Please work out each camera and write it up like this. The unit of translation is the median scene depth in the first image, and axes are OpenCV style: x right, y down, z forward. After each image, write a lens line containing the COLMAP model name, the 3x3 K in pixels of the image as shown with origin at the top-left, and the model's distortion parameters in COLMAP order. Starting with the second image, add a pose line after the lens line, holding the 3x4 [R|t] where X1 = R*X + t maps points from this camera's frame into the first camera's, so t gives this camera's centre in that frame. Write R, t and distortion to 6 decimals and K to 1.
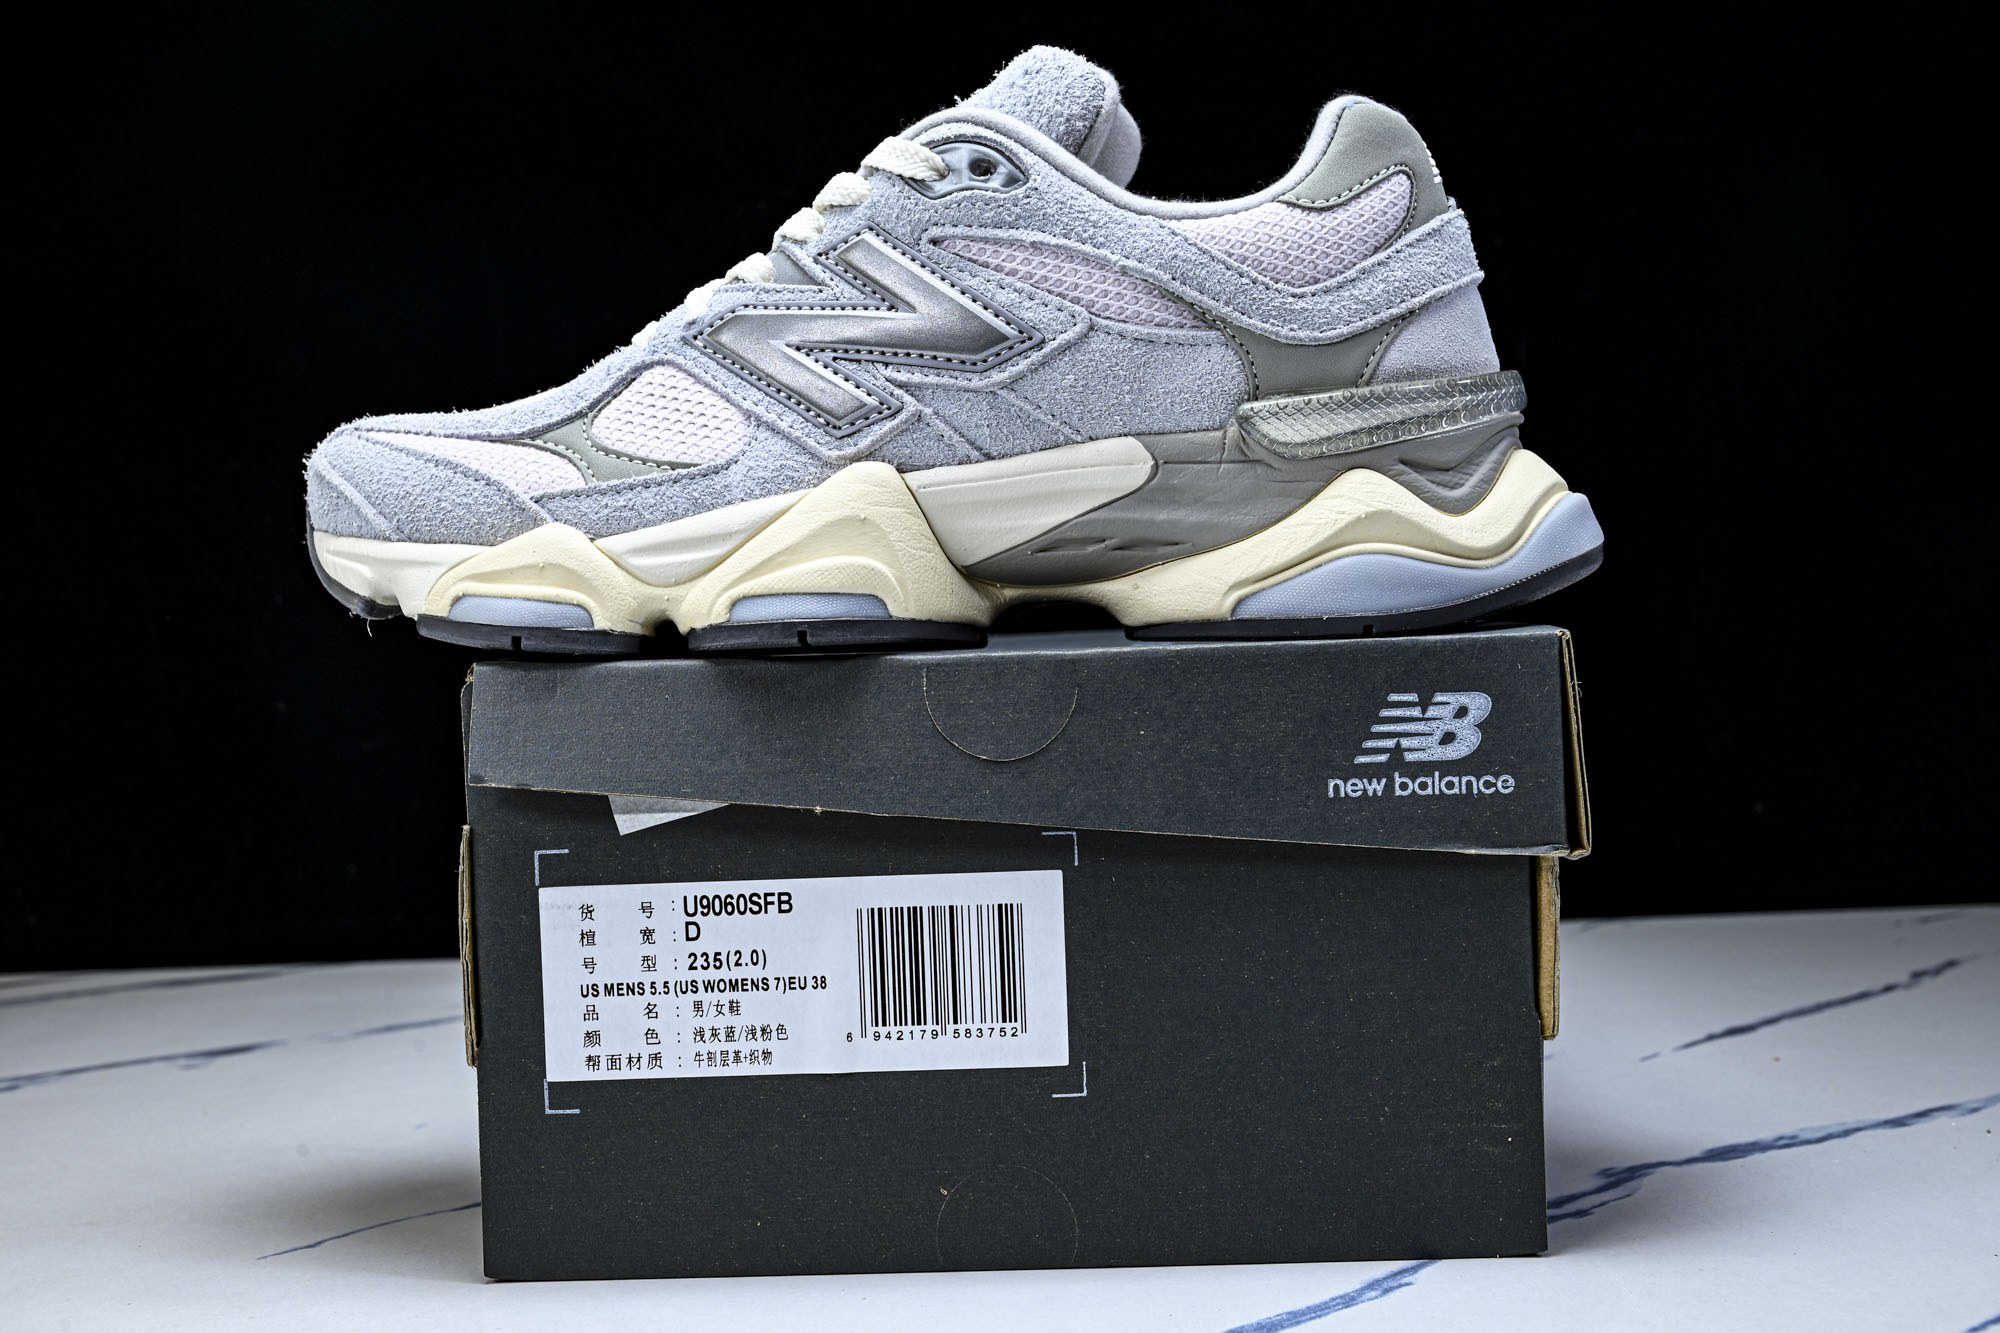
lens RADIAL K [[2511.1, 0, 1000.0], [0, 2511.1, 666.5], [0, 0, 1]] dist [0.015910, -0.048313]
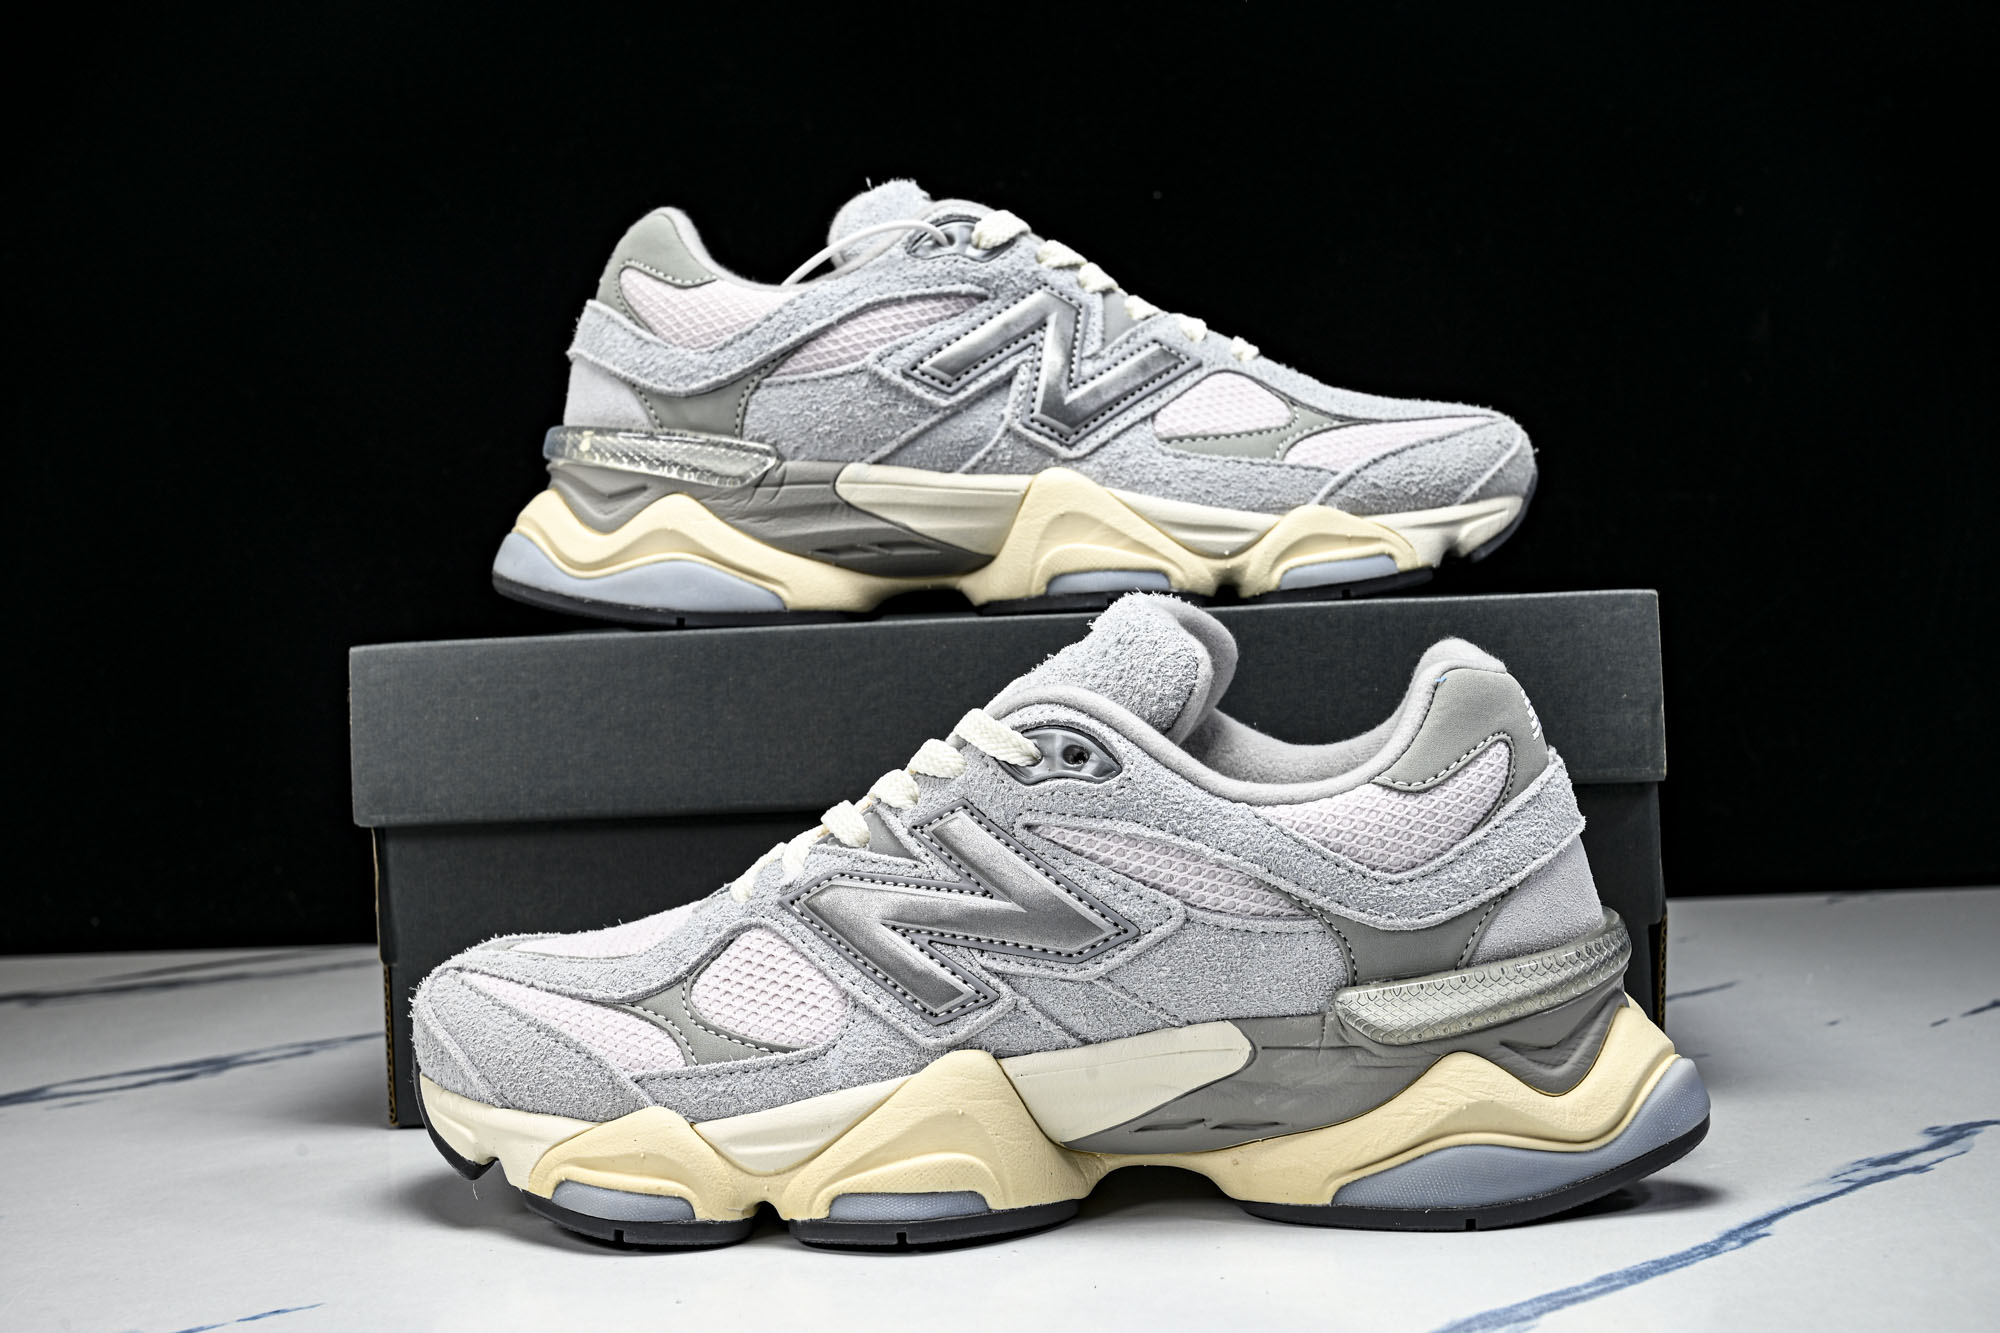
lens RADIAL K [[2511.1, 0, 1000.0], [0, 2511.1, 666.5], [0, 0, 1]] dist [0.015910, -0.048313]
pose [[0.998883, -0.013365, -0.045330, 0.008646], [0.013760, 0.999870, 0.008399, -0.239695], [0.045212, -0.009014, 0.998937, 0.002886]]
